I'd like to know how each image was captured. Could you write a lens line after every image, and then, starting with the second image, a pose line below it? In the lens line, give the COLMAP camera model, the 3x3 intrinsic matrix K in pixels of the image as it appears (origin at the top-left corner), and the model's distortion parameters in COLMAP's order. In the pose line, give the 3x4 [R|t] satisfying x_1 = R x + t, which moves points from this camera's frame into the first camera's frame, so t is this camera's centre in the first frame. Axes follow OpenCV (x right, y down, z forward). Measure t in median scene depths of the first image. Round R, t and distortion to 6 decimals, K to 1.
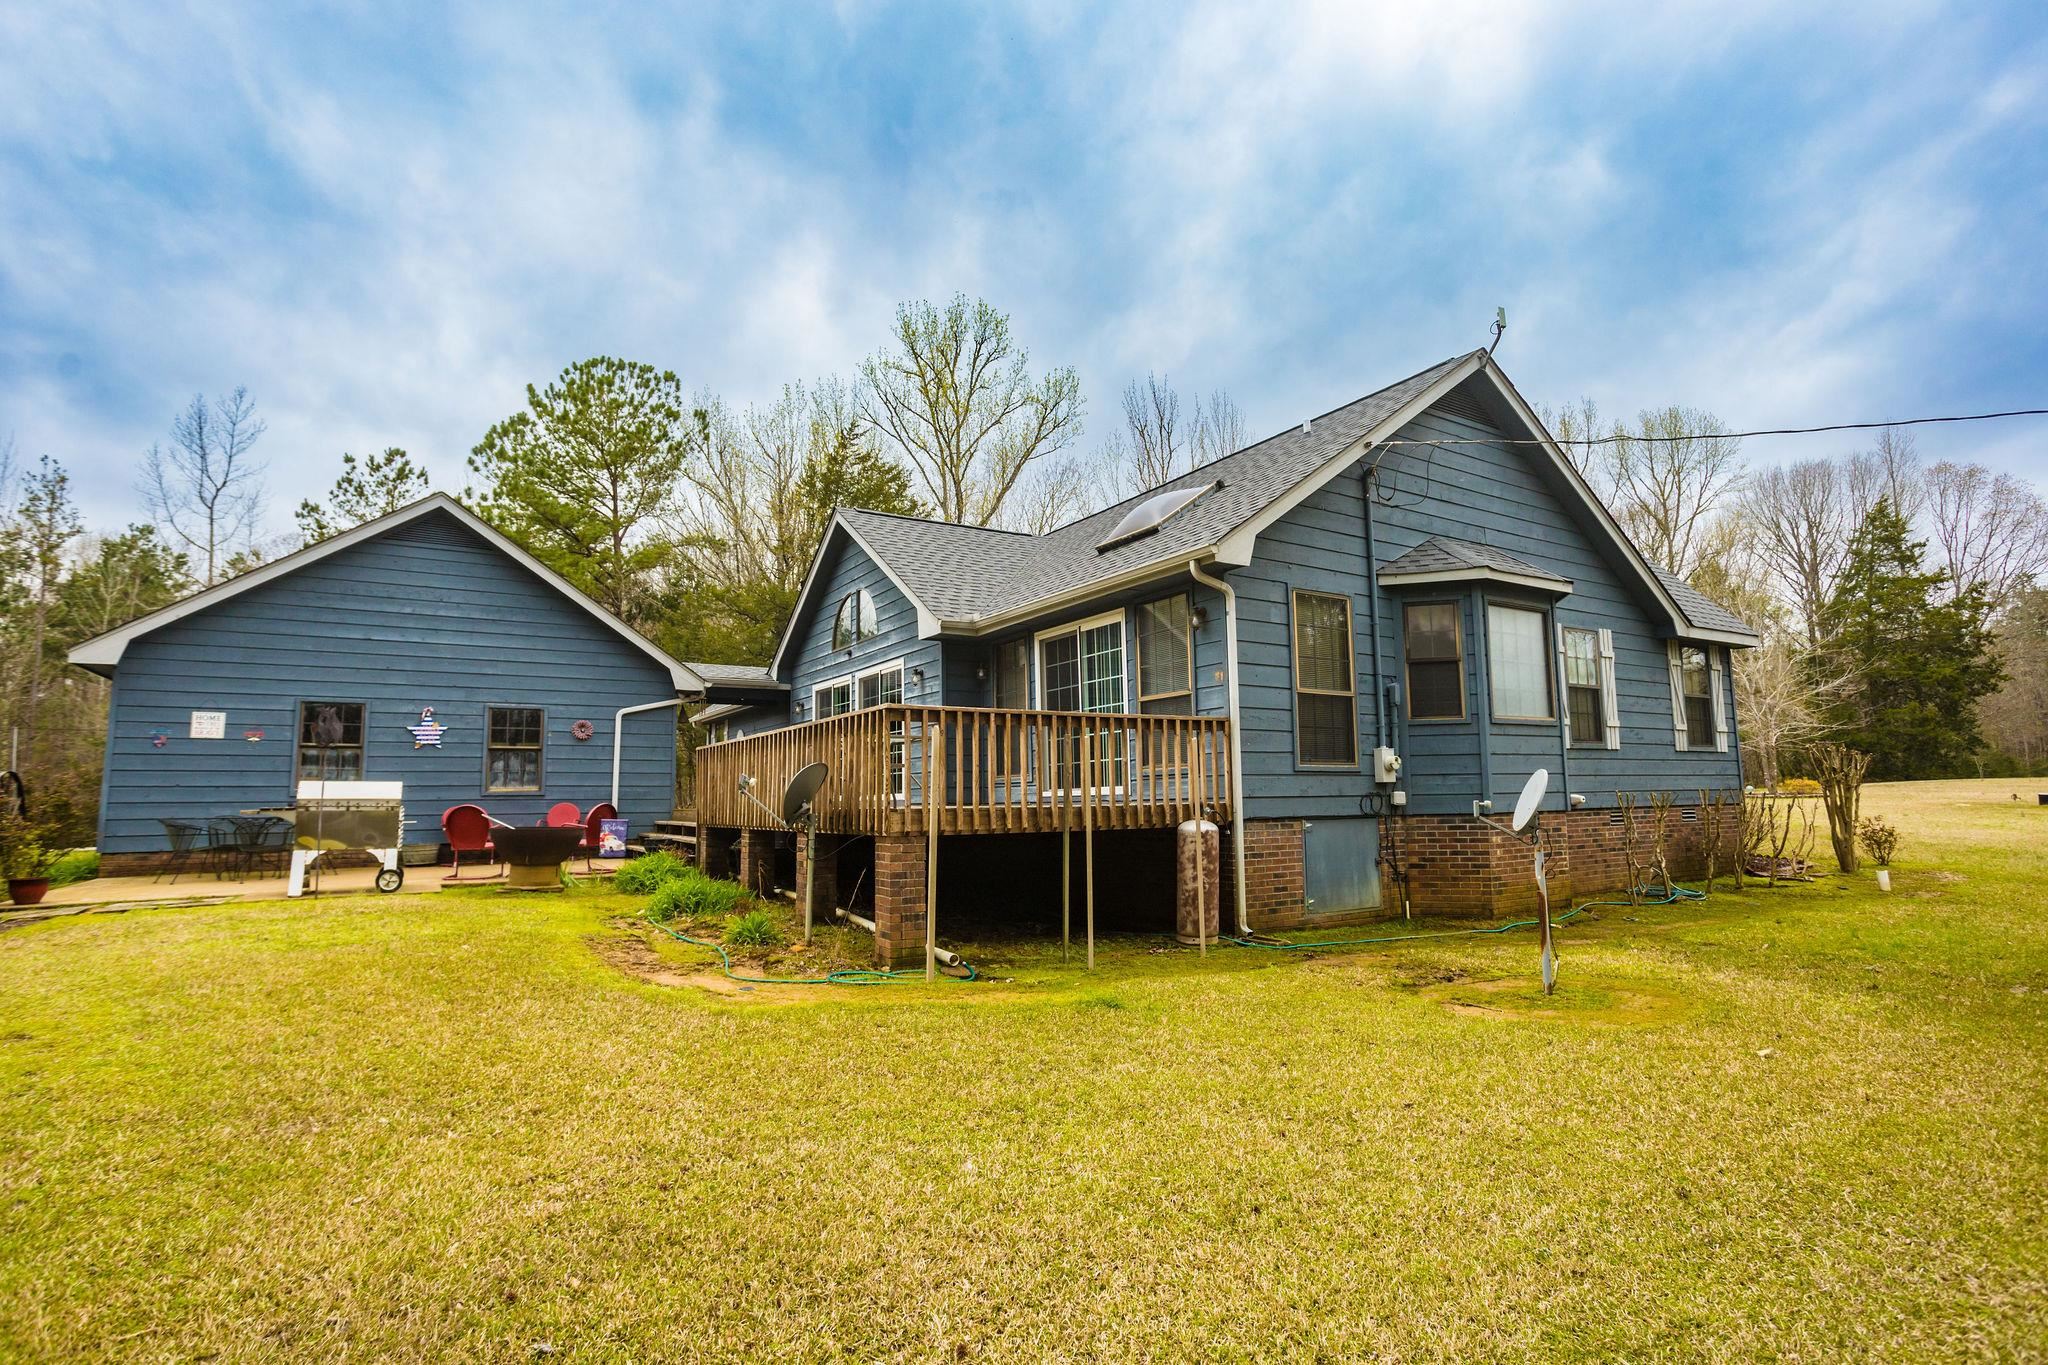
lens RADIAL K [[998.5, 0, 1013.3], [0, 998.5, 685.3], [0, 0, 1]] dist [-0.043155, 0.028227]
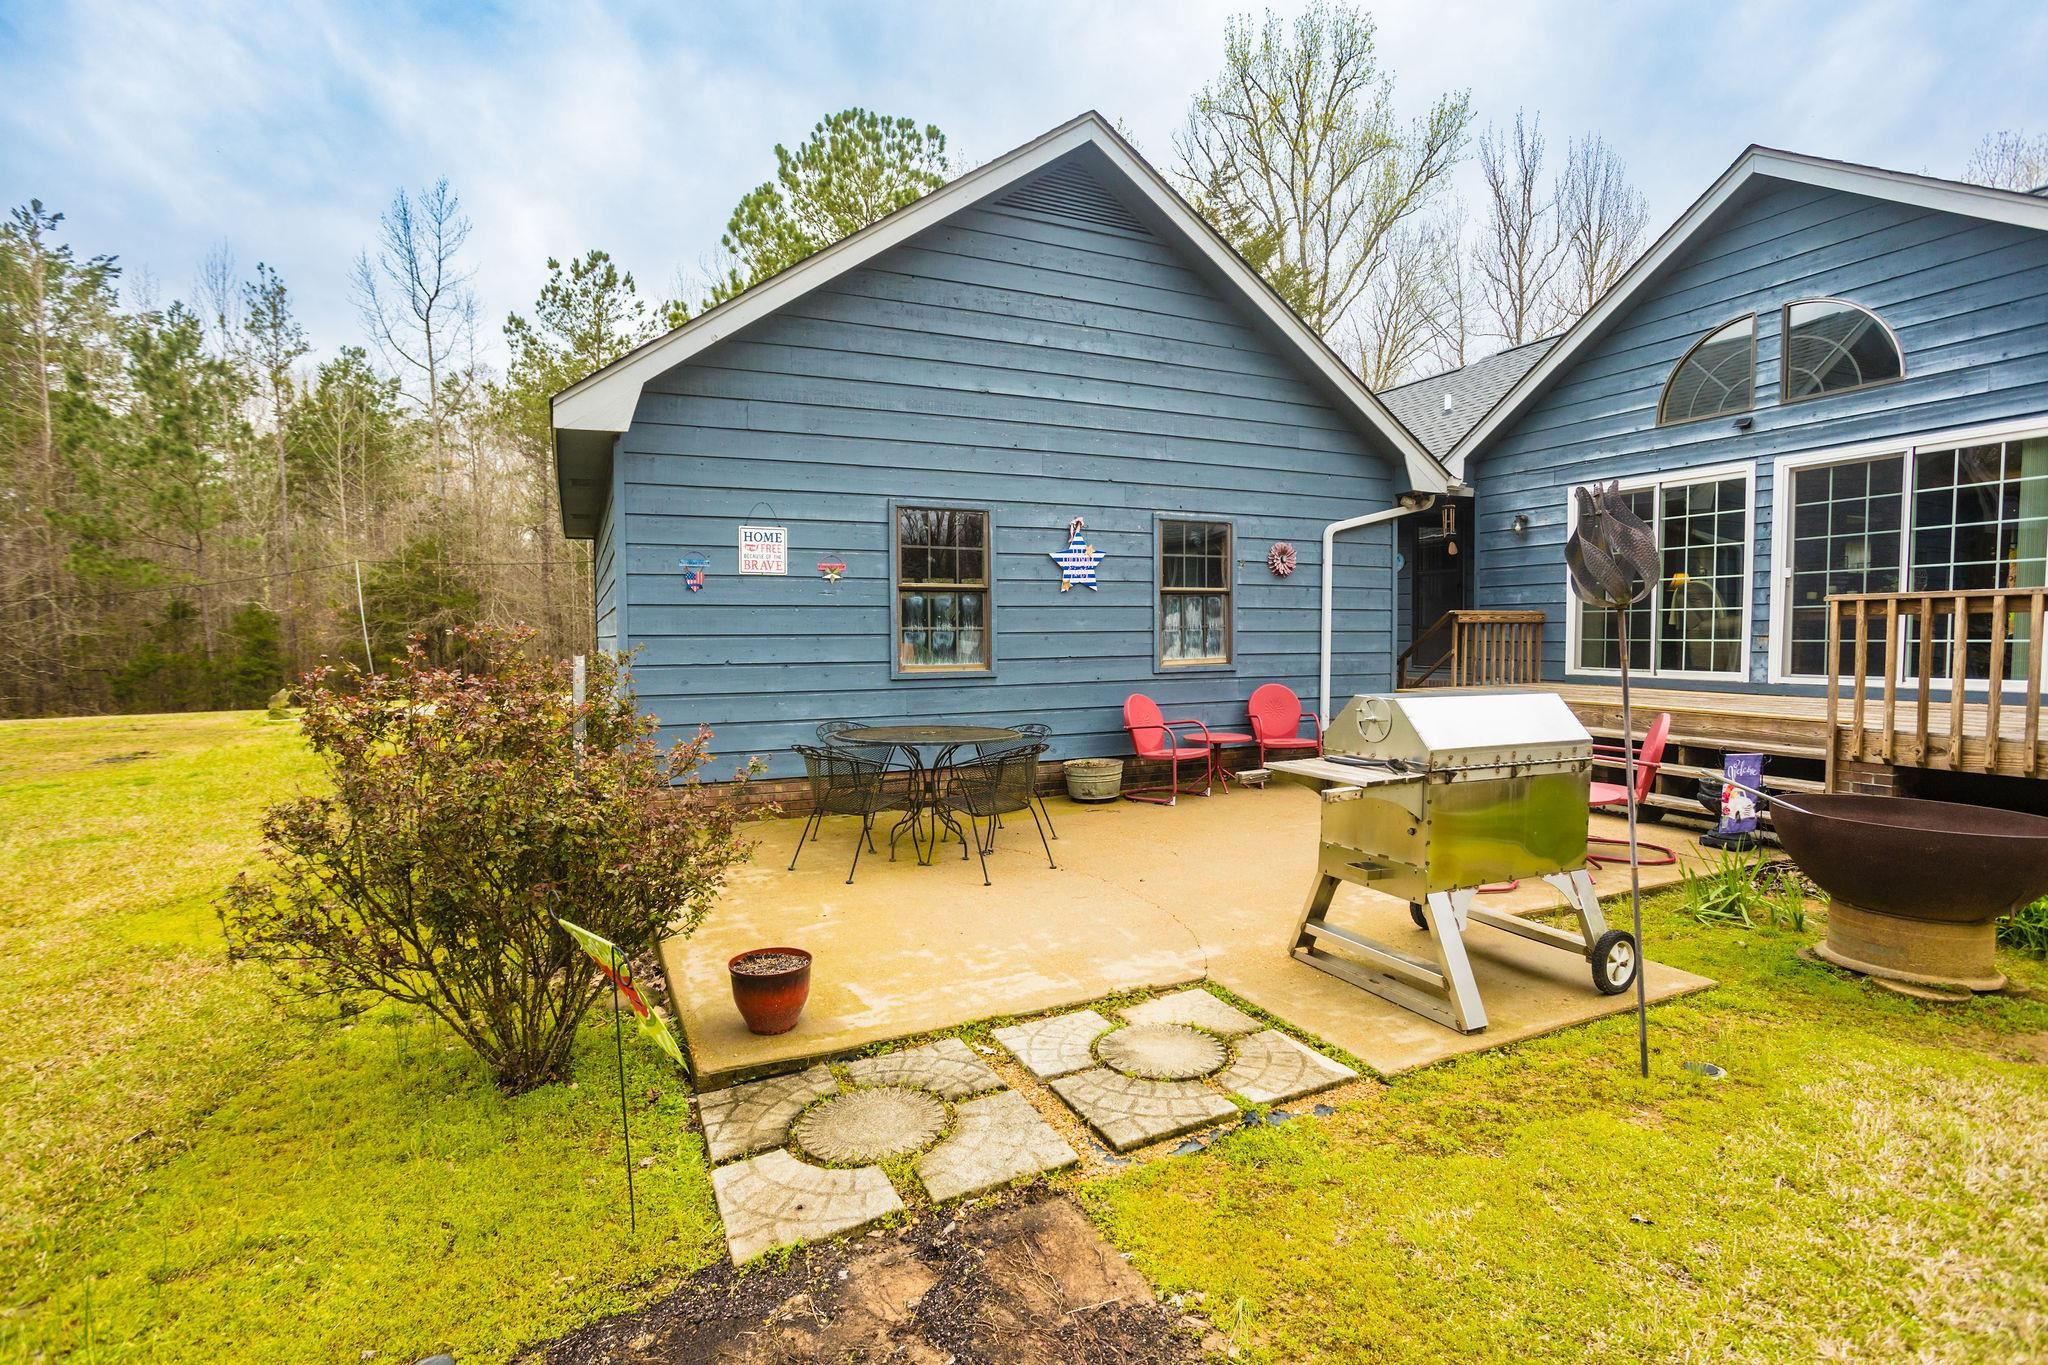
lens RADIAL K [[976.2, 0, 1031.9], [0, 976.2, 691.9], [0, 0, 1]] dist [-0.058285, 0.033153]
pose [[0.994721, 0.012460, -0.101855, -0.193021], [0.005793, 0.984198, 0.176974, 0.007326], [0.102450, -0.176630, 0.978931, 0.150327]]
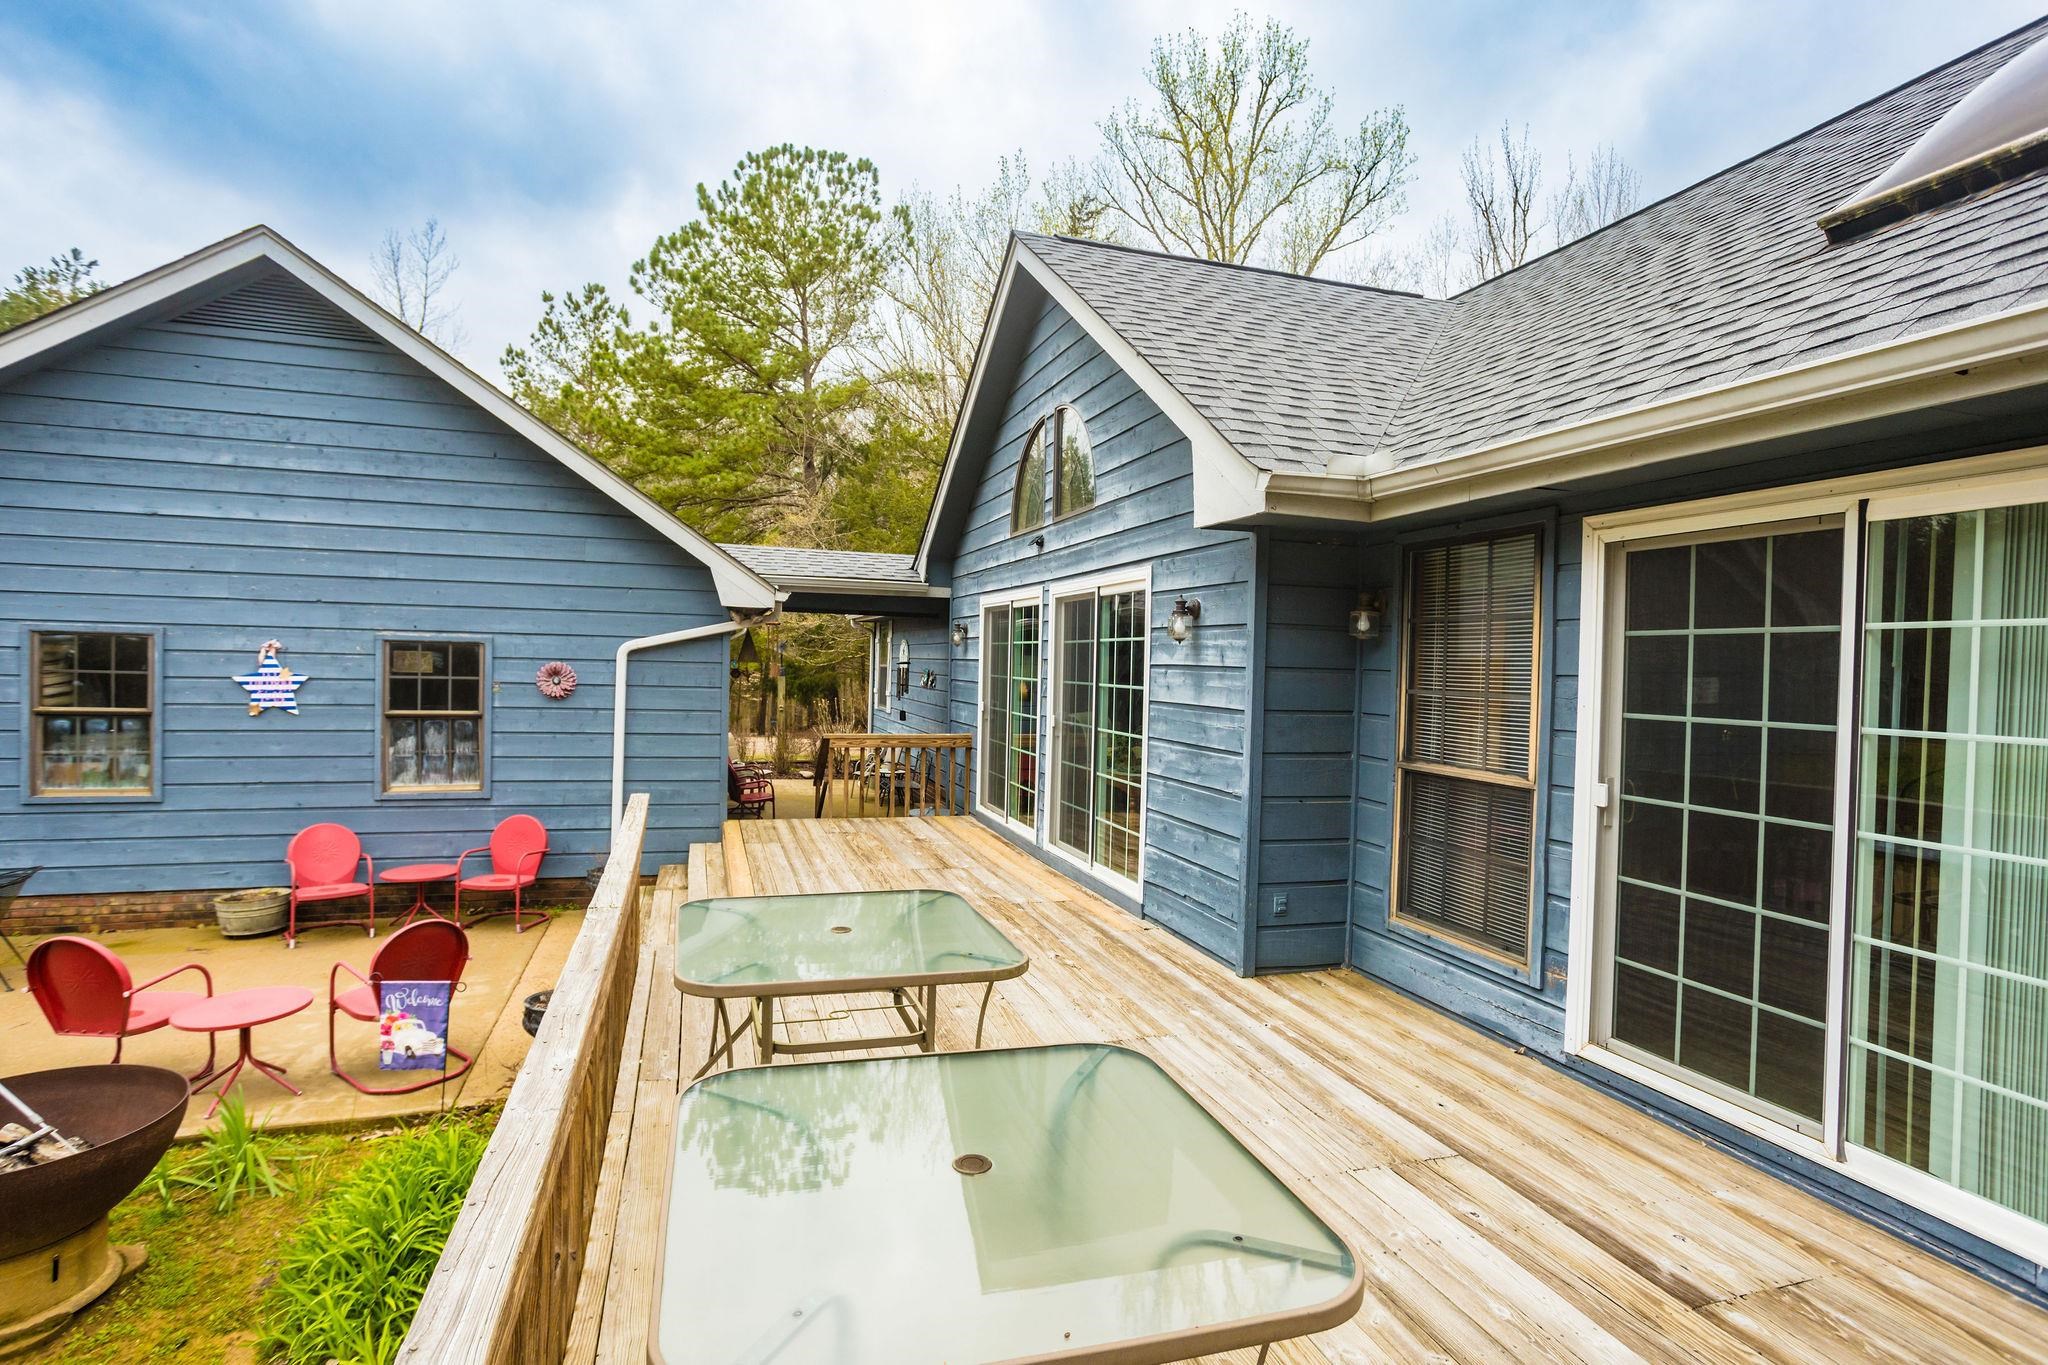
lens RADIAL K [[1035.6, 0, 1021.6], [0, 1035.6, 687.7], [0, 0, 1]] dist [-0.057645, 0.037583]
pose [[0.973384, 0.044553, -0.224806, -0.021183], [-0.012969, 0.990058, 0.140061, -0.012291], [0.228811, -0.133418, 0.964285, 0.189501]]
